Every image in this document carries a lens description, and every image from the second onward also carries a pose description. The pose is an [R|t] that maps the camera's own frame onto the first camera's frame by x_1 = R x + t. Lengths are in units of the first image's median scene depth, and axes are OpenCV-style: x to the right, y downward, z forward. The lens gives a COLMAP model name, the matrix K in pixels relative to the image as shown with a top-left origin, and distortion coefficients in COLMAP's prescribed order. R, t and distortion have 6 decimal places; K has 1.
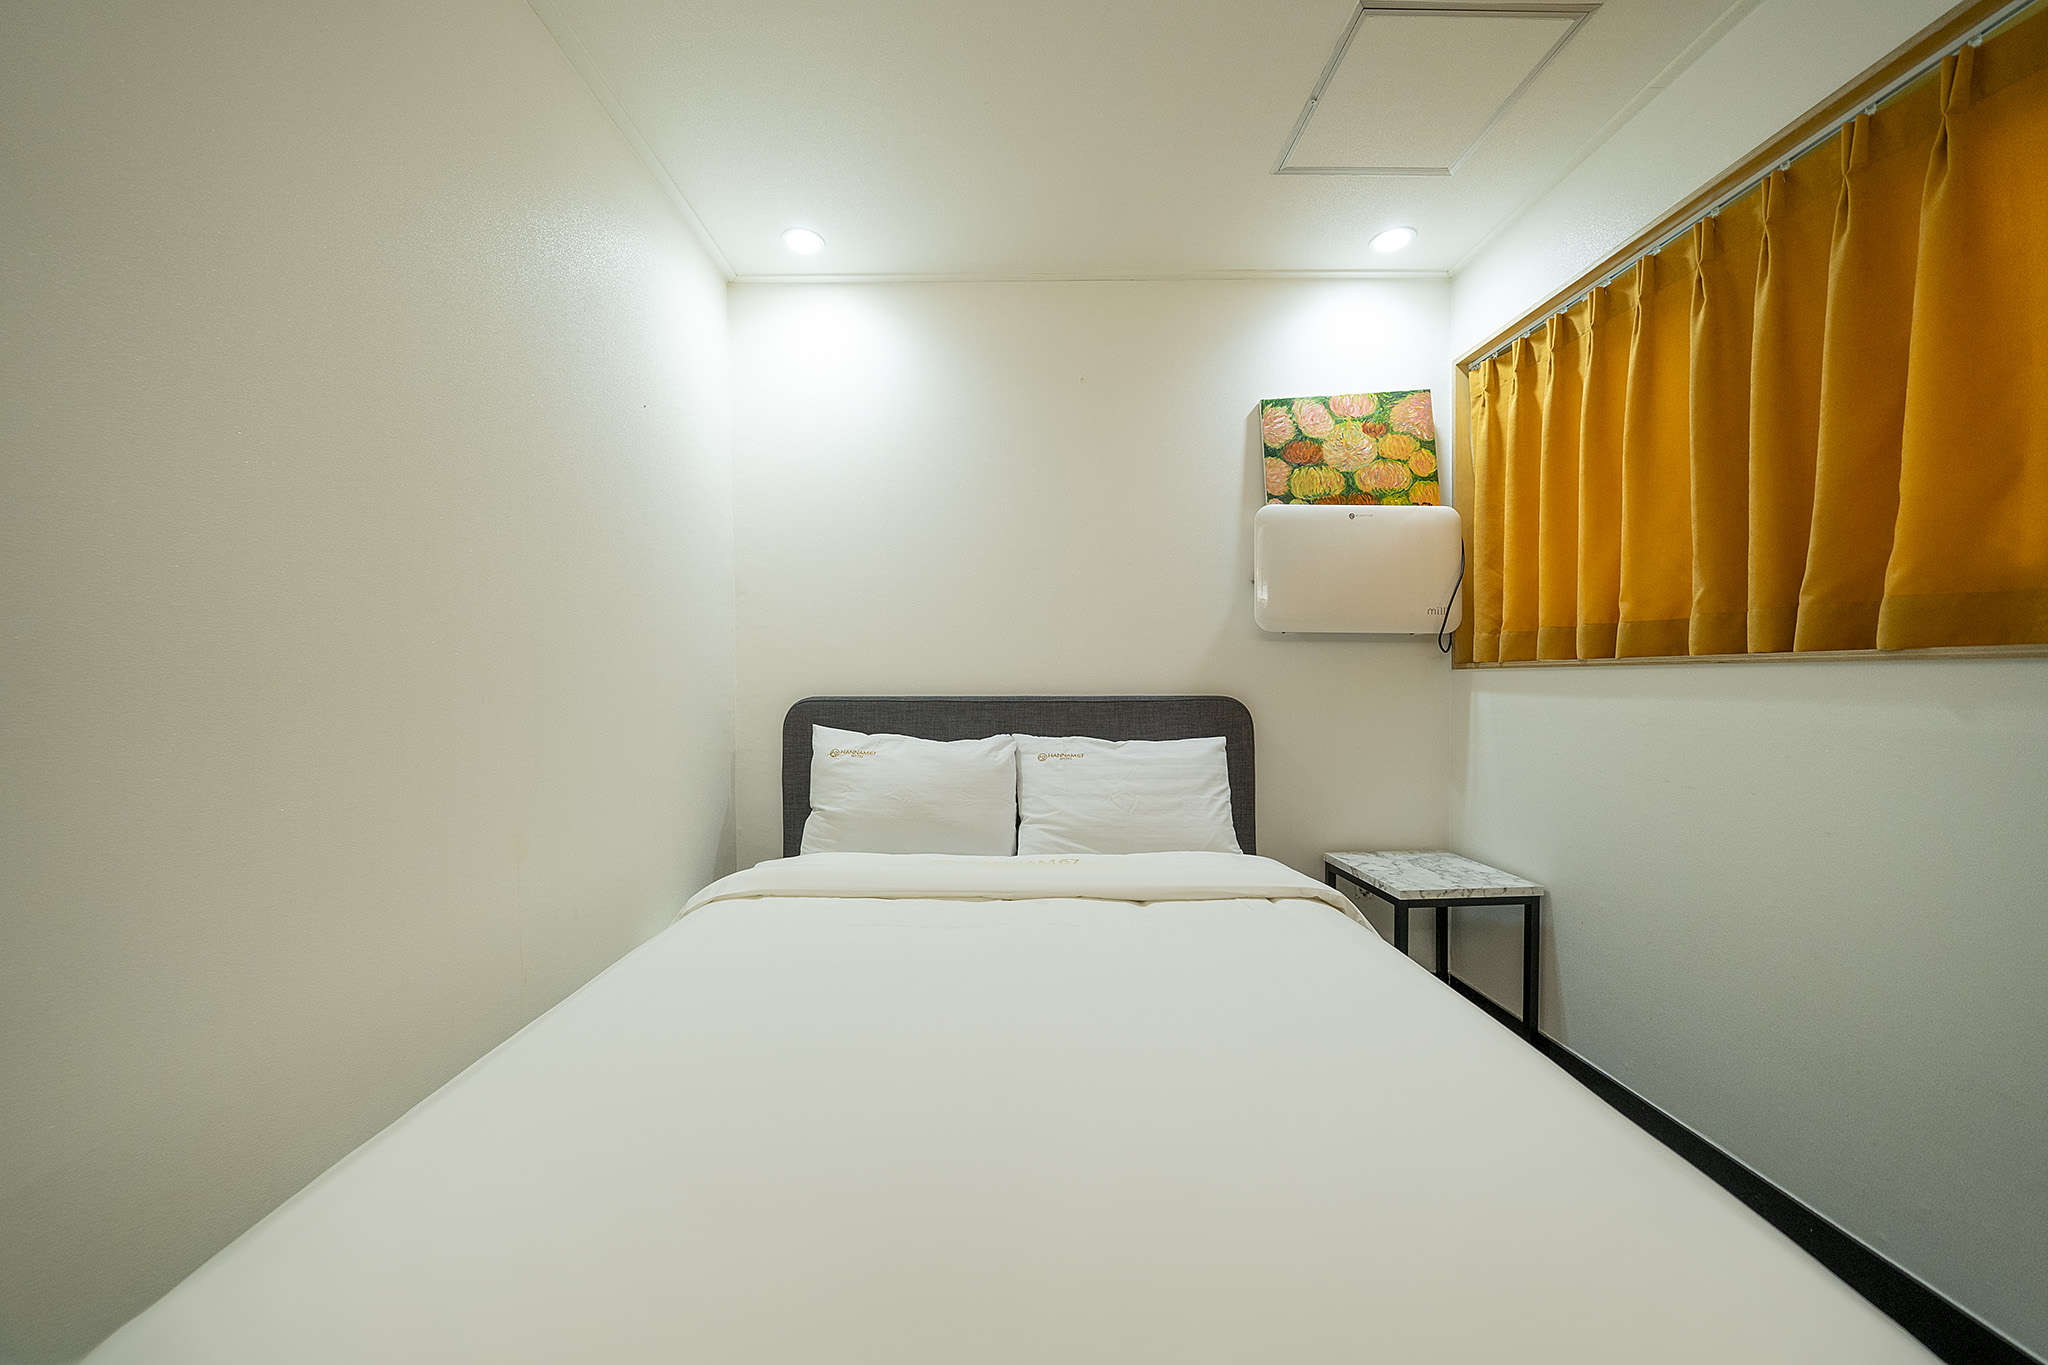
lens RADIAL K [[707.0, 0, 1006.8], [0, 707.0, 686.6], [0, 0, 1]] dist [-0.000989, 0.000270]
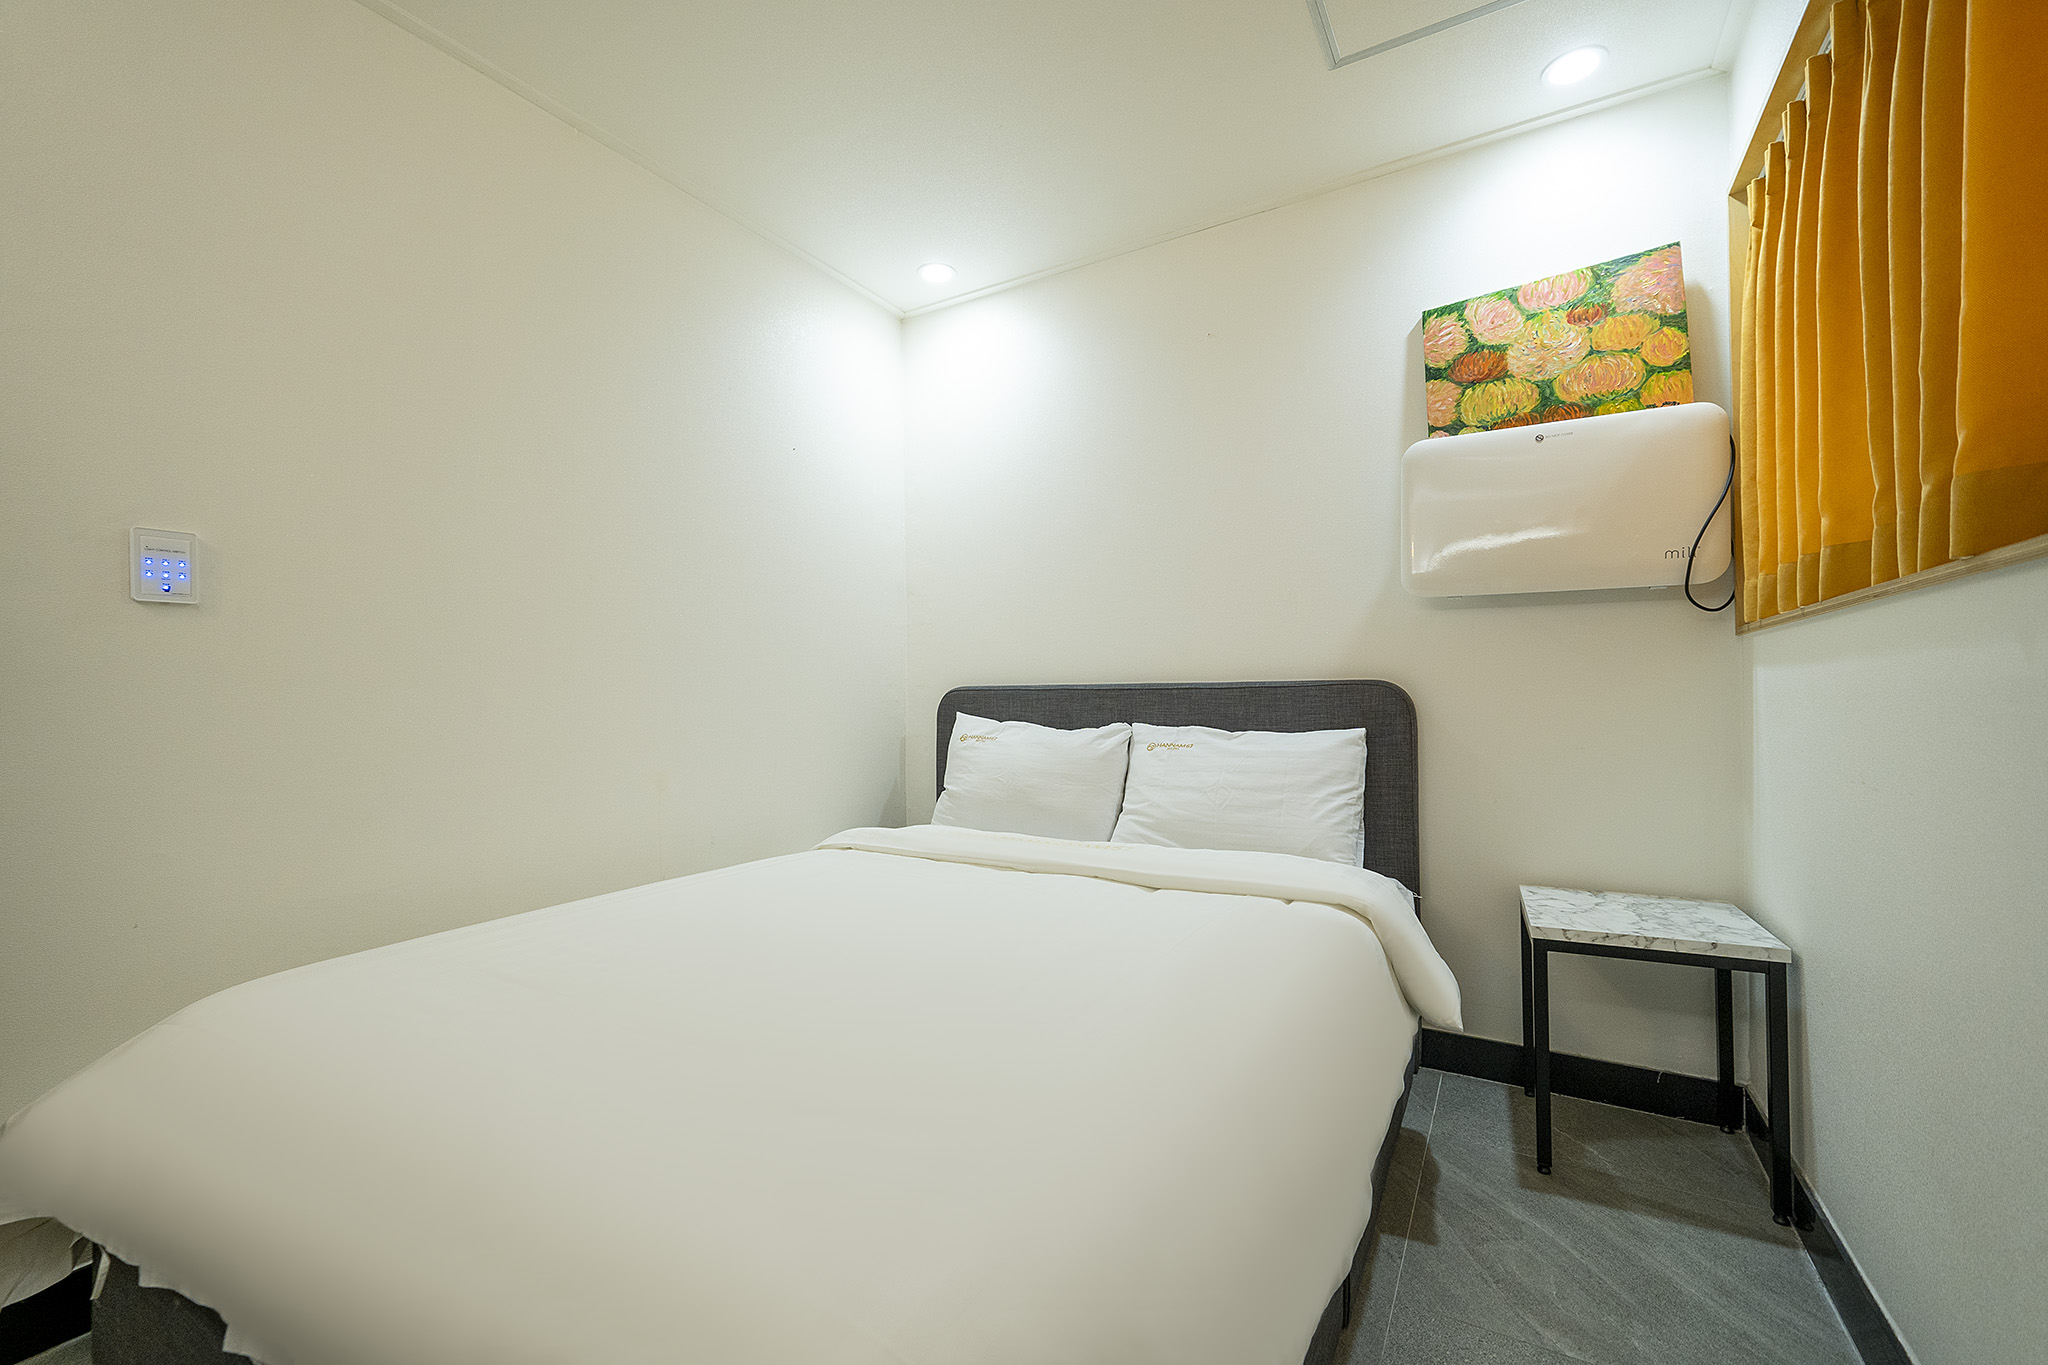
lens RADIAL K [[854.5, 0, 1024.0], [0, 854.5, 682.5], [0, 0, 1]] dist [0.001134, 0.000183]
pose [[0.860479, -0.014559, -0.509277, 0.480398], [0.001631, 0.999665, -0.025824, 0.043102], [0.509483, 0.021390, 0.860215, -0.063553]]
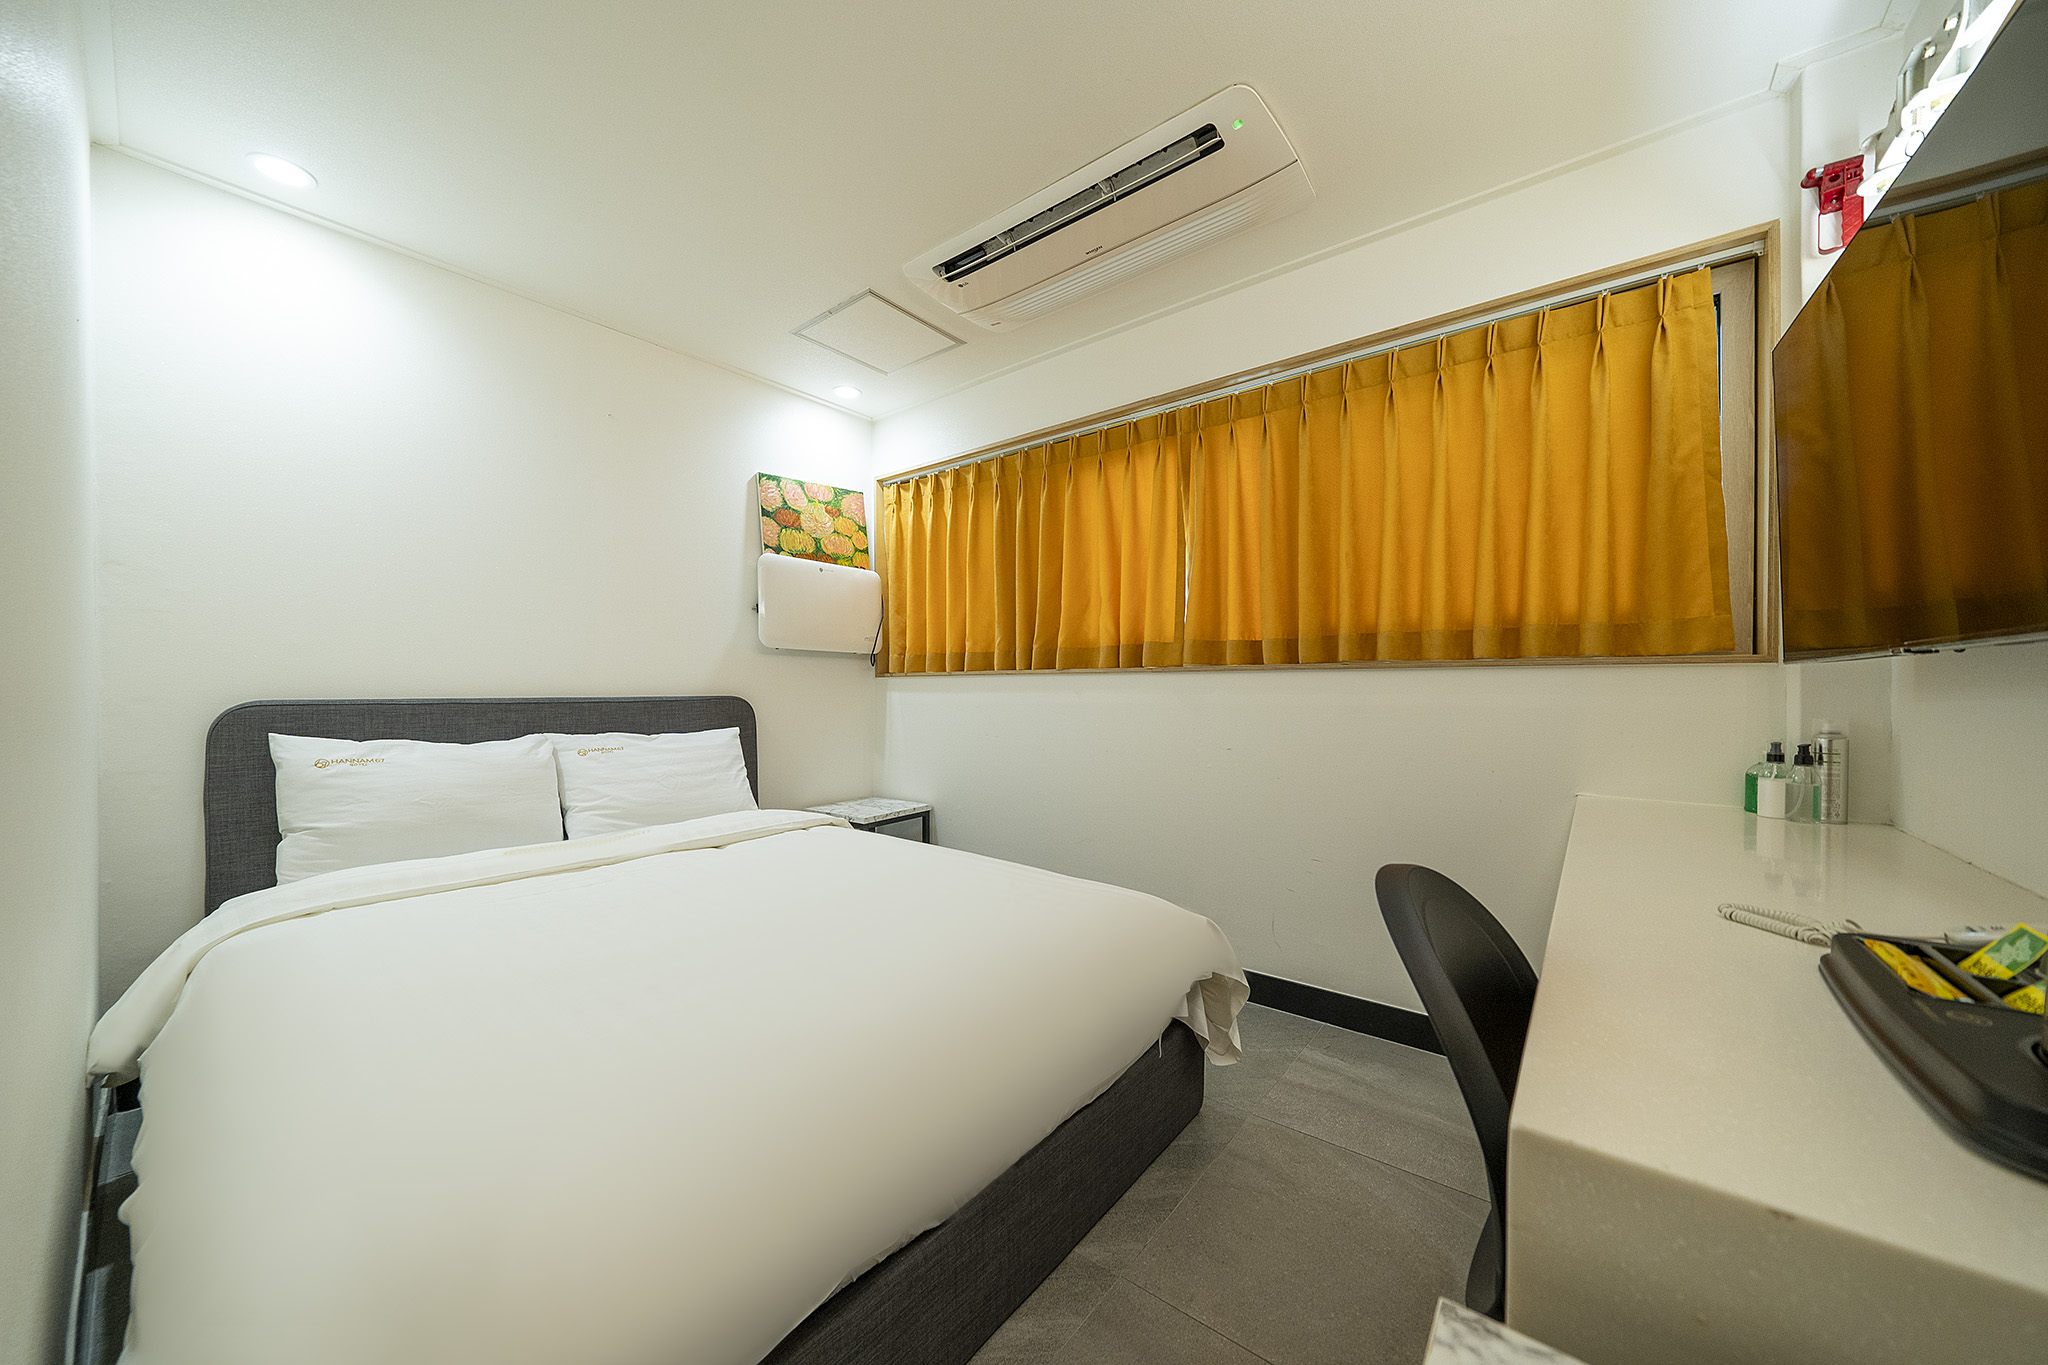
lens RADIAL K [[702.7, 0, 1031.1], [0, 702.7, 691.0], [0, 0, 1]] dist [-0.000129, 0.000038]
pose [[0.627914, -0.002475, 0.778279, -0.360141], [0.010929, 0.999924, -0.005638, 0.017862], [-0.778206, 0.012046, 0.627893, -0.228621]]
